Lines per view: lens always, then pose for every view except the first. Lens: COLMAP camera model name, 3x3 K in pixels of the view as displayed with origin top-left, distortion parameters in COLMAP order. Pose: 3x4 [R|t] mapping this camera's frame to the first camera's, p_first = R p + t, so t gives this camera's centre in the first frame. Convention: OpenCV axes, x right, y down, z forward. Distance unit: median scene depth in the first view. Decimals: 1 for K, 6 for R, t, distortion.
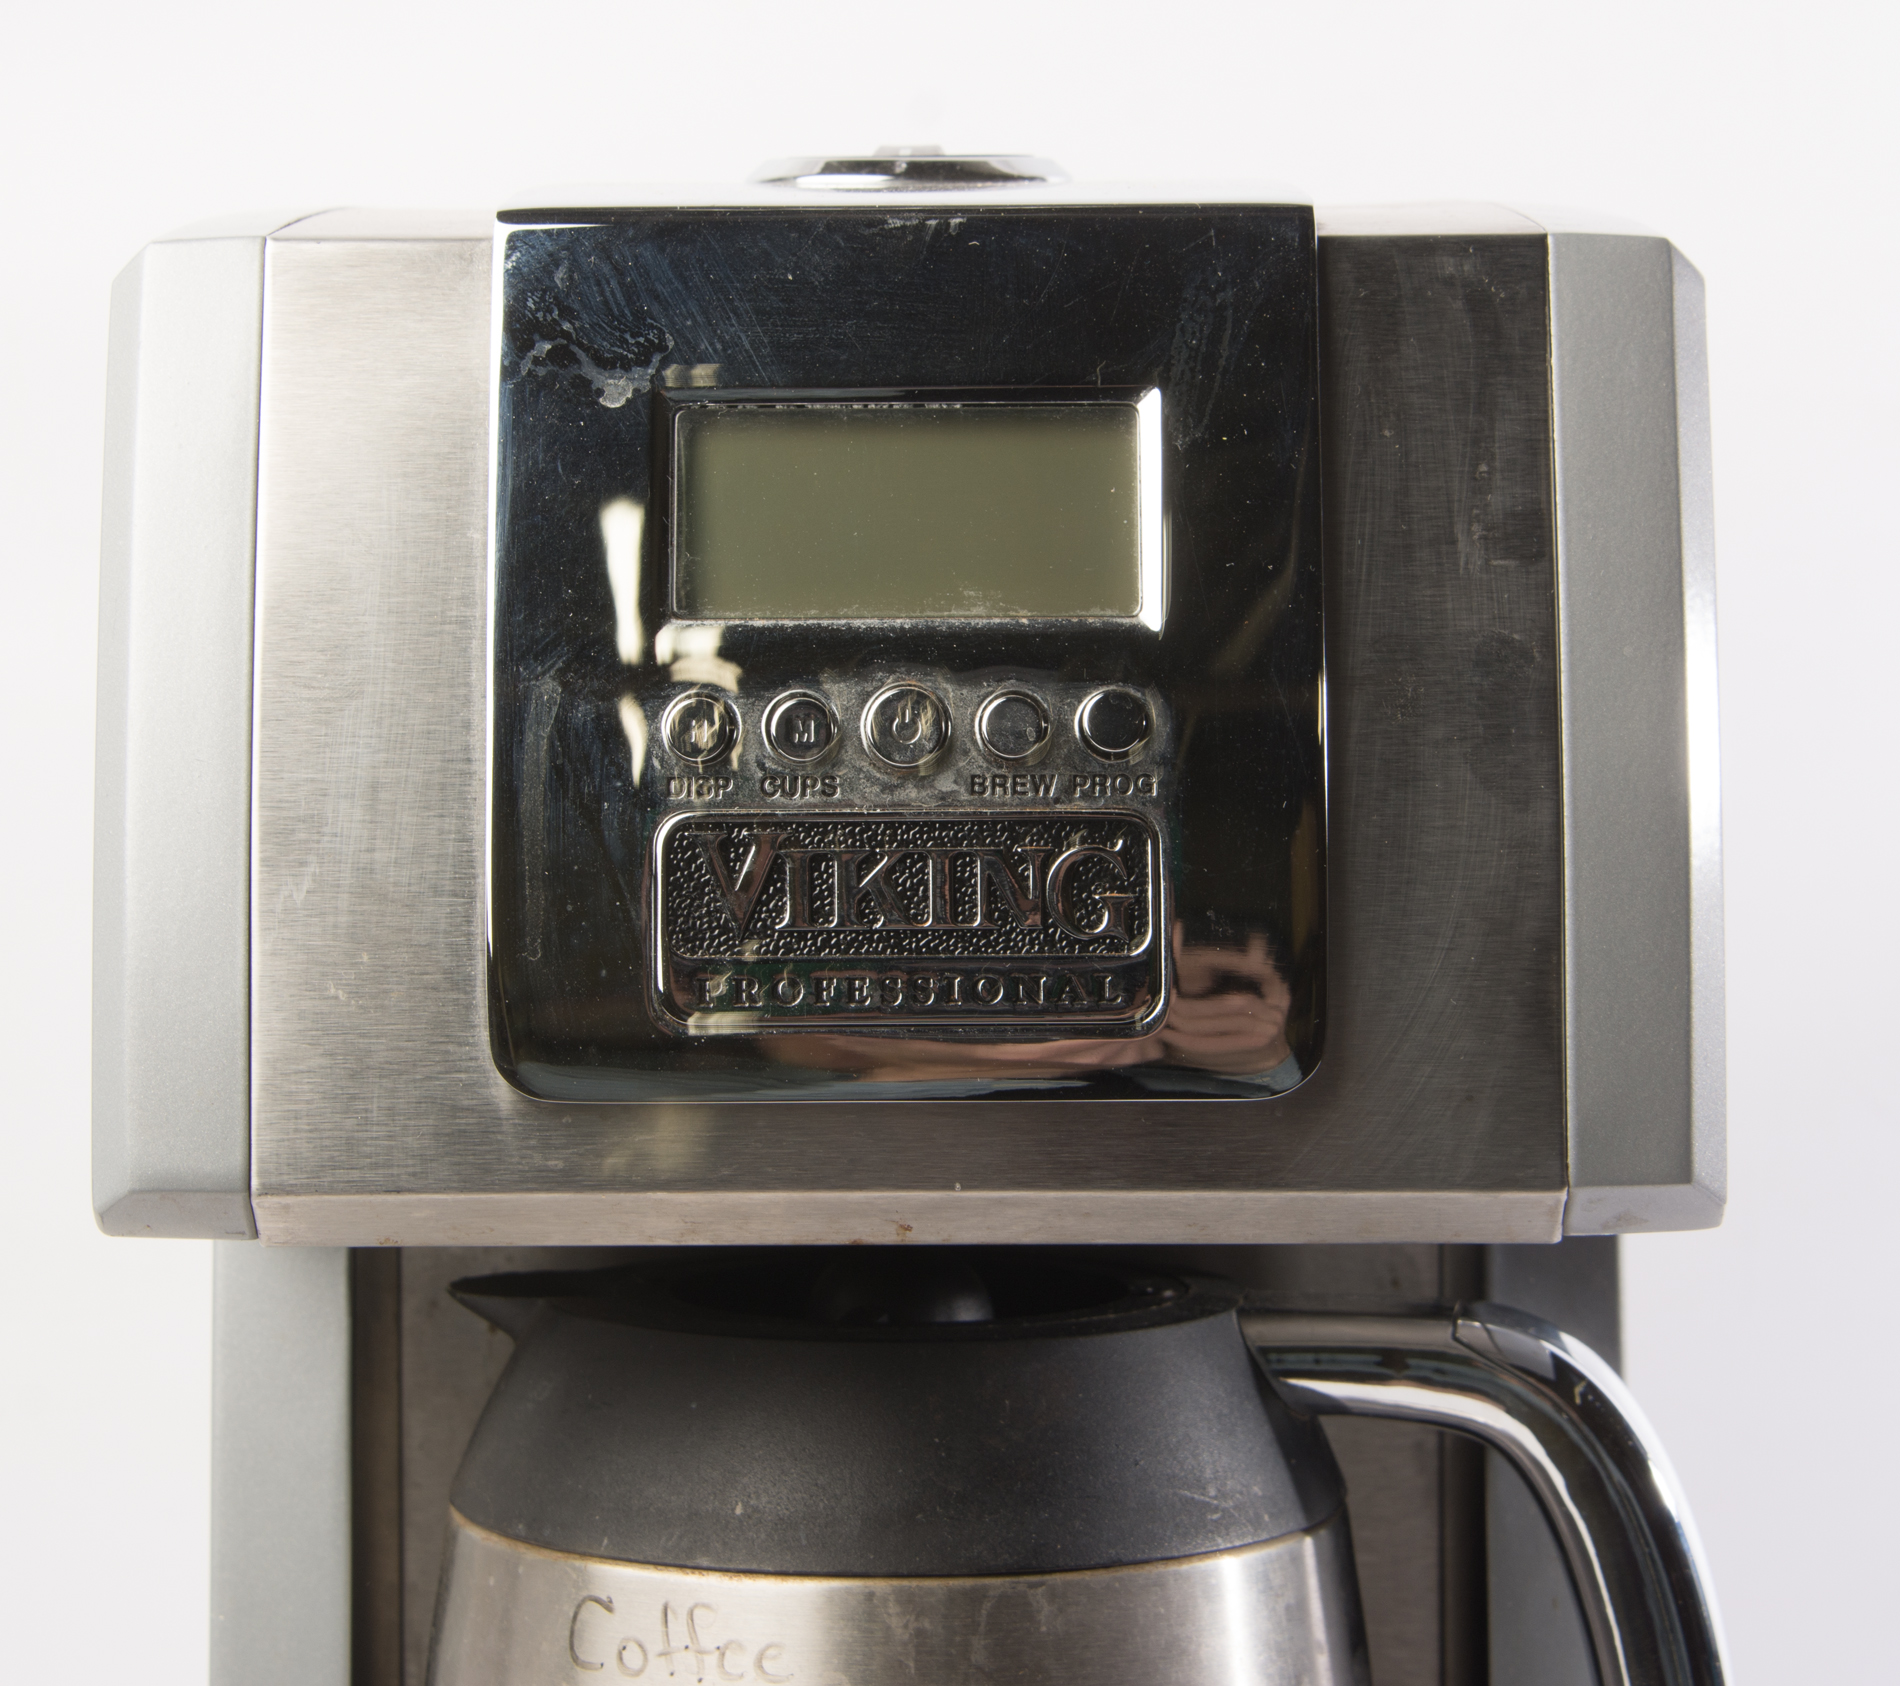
lens RADIAL K [[4677.5, 0, 950.0], [0, 4677.5, 843.0], [0, 0, 1]] dist [0.103213, 0.432193]
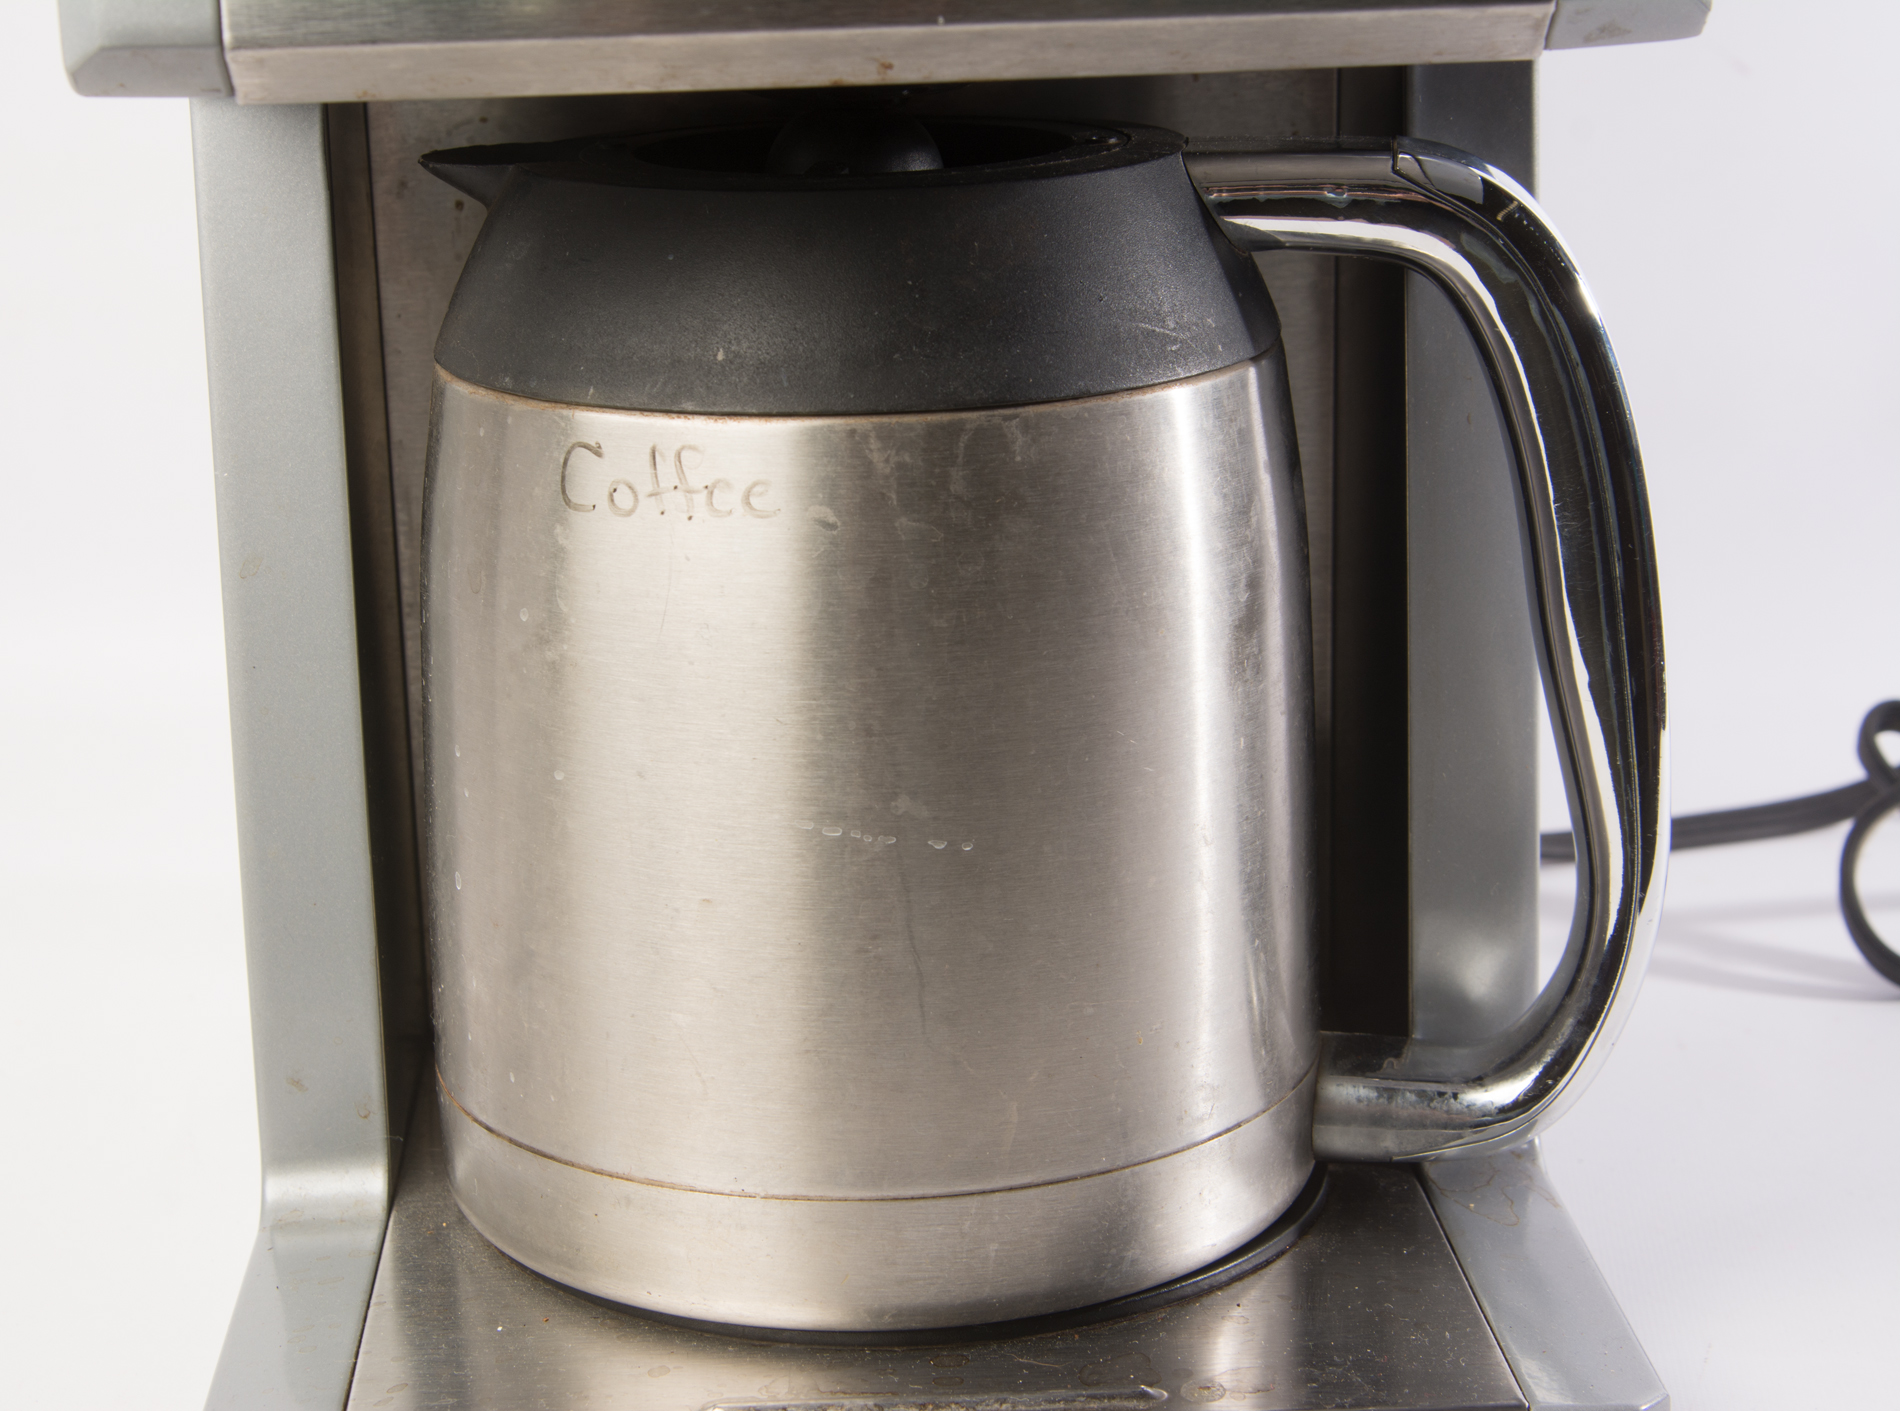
lens RADIAL K [[4003.1, 0, 947.2], [0, 4003.1, 608.6], [0, 0, 1]] dist [0.095570, 0.349503]
pose [[0.999076, -0.035141, 0.024761, -0.021903], [0.029499, 0.979405, 0.199740, 0.025274], [-0.031270, -0.198825, 0.979536, 0.141066]]
